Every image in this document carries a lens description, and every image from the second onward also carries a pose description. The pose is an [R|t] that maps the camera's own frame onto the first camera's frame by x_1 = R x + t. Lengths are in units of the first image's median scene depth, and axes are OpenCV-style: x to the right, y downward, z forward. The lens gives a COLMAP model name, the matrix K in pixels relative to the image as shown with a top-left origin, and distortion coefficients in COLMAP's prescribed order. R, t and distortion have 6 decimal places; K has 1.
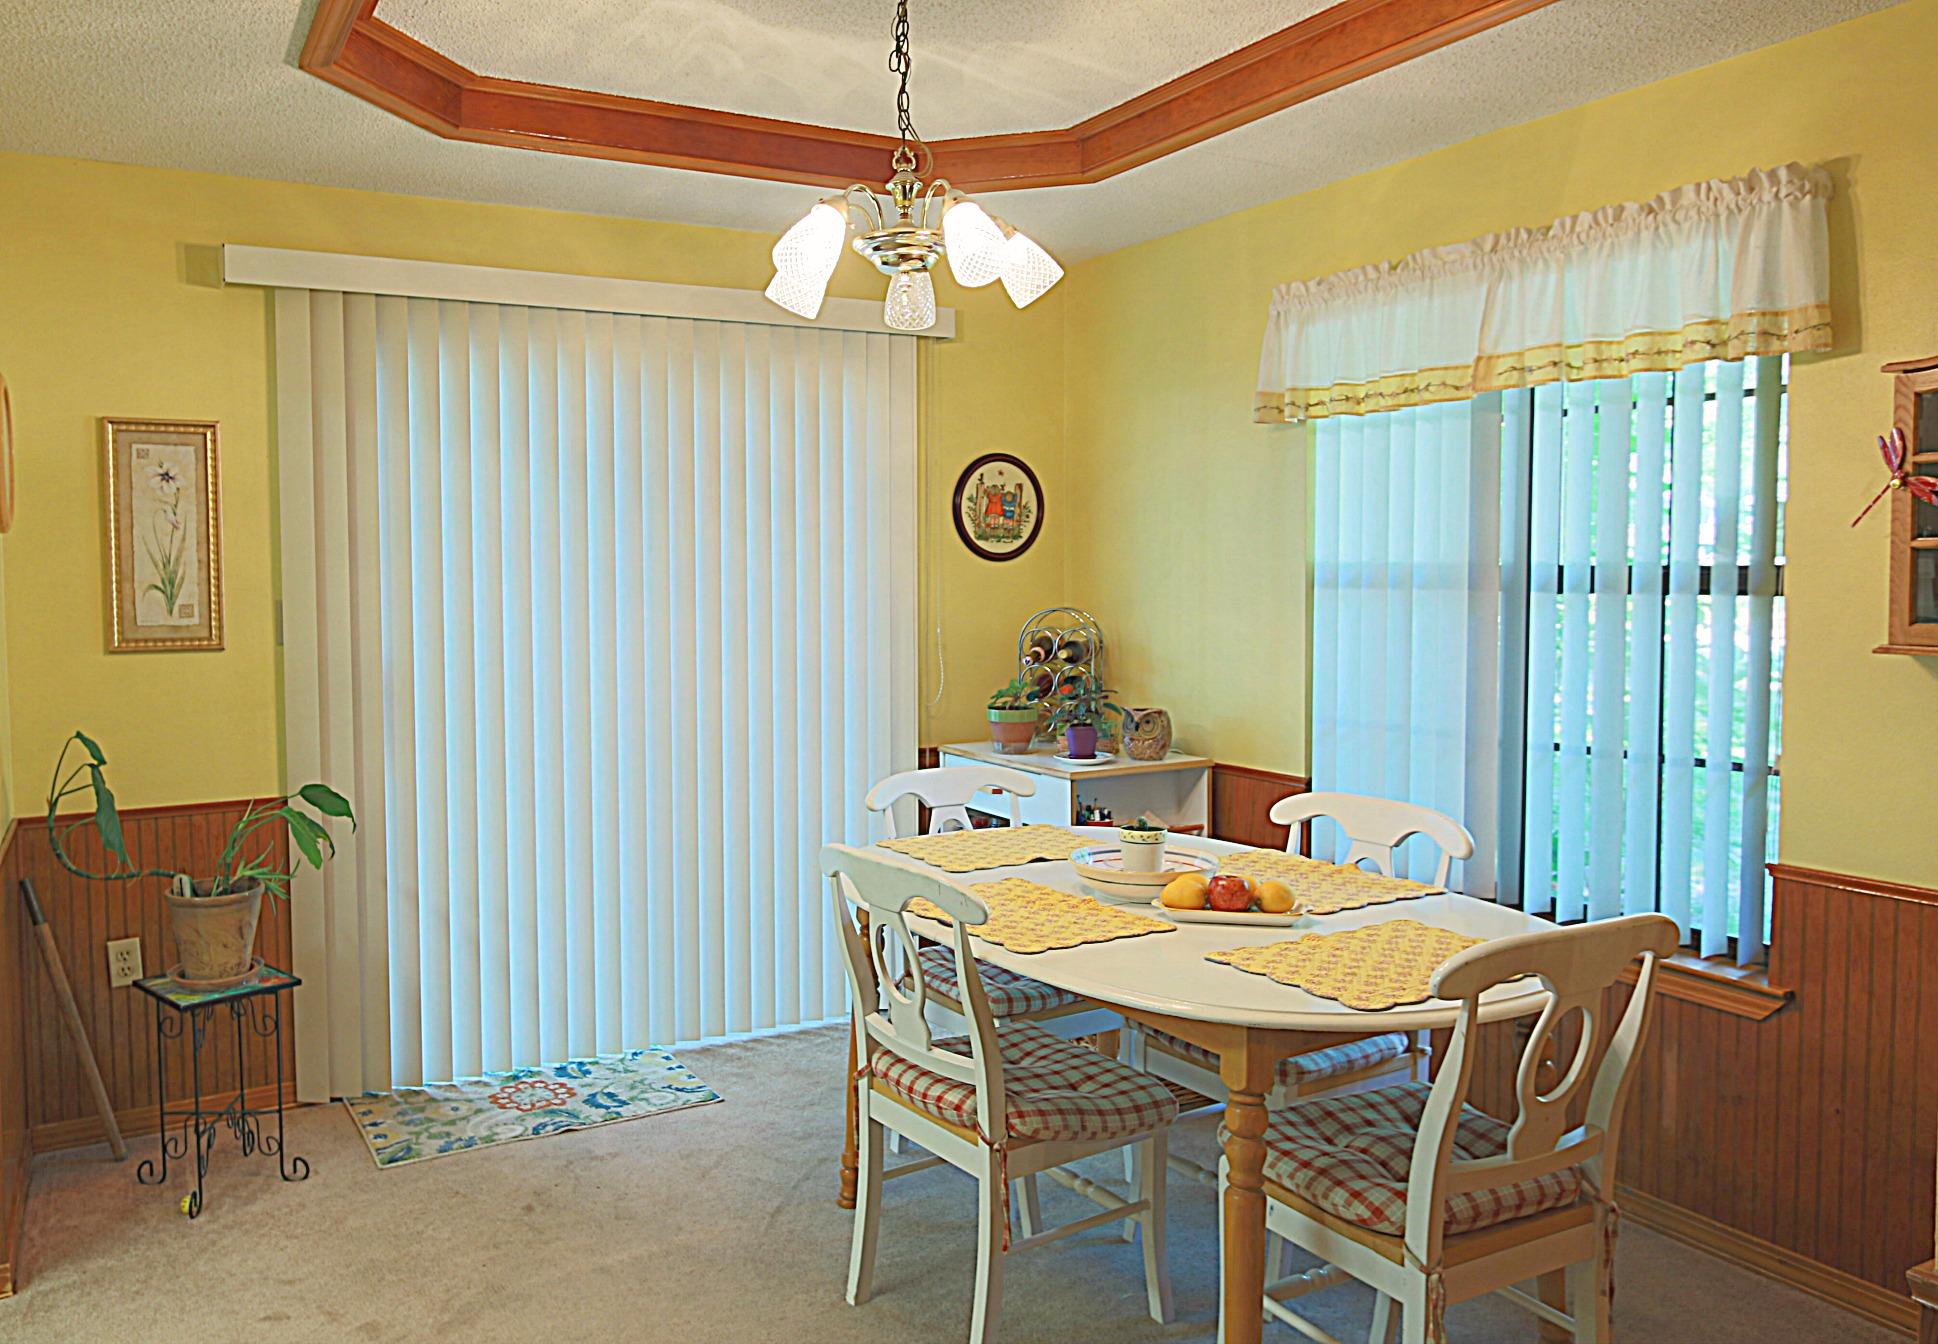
lens RADIAL K [[1380.3, 0, 963.5], [0, 1380.3, 624.1], [0, 0, 1]] dist [0.027815, -0.001047]
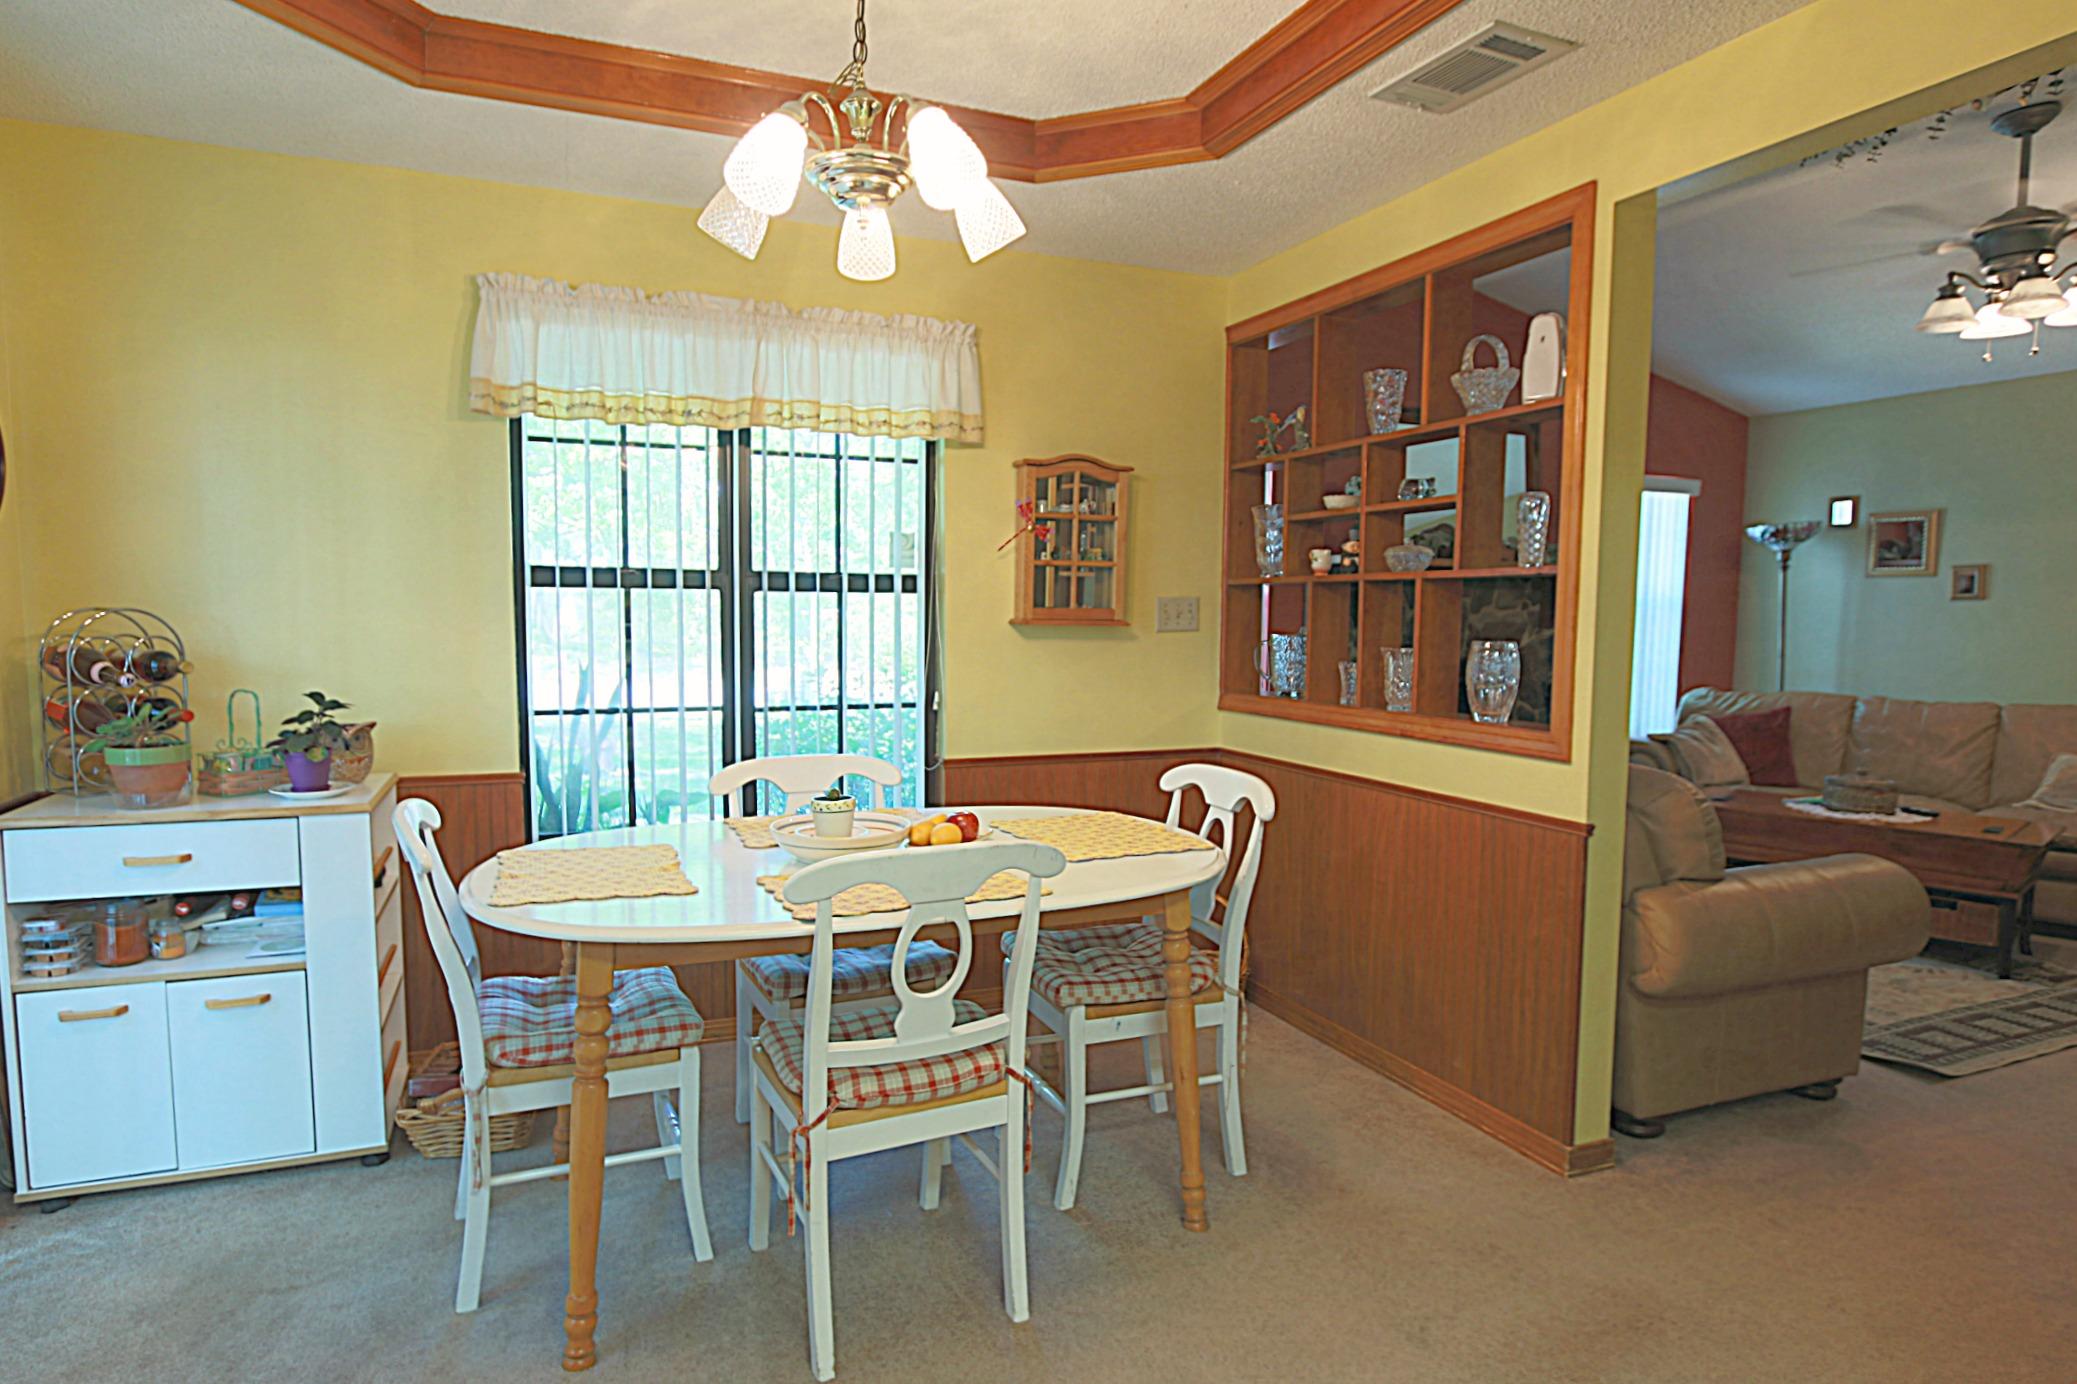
lens RADIAL K [[1150.5, 0, 1032.7], [0, 1150.5, 710.0], [0, 0, 1]] dist [-0.032494, 0.000850]
pose [[0.144982, -0.080840, 0.986126, -0.759605], [0.038692, 0.996358, 0.075990, 0.014433], [-0.988677, 0.027138, 0.147582, 0.786232]]
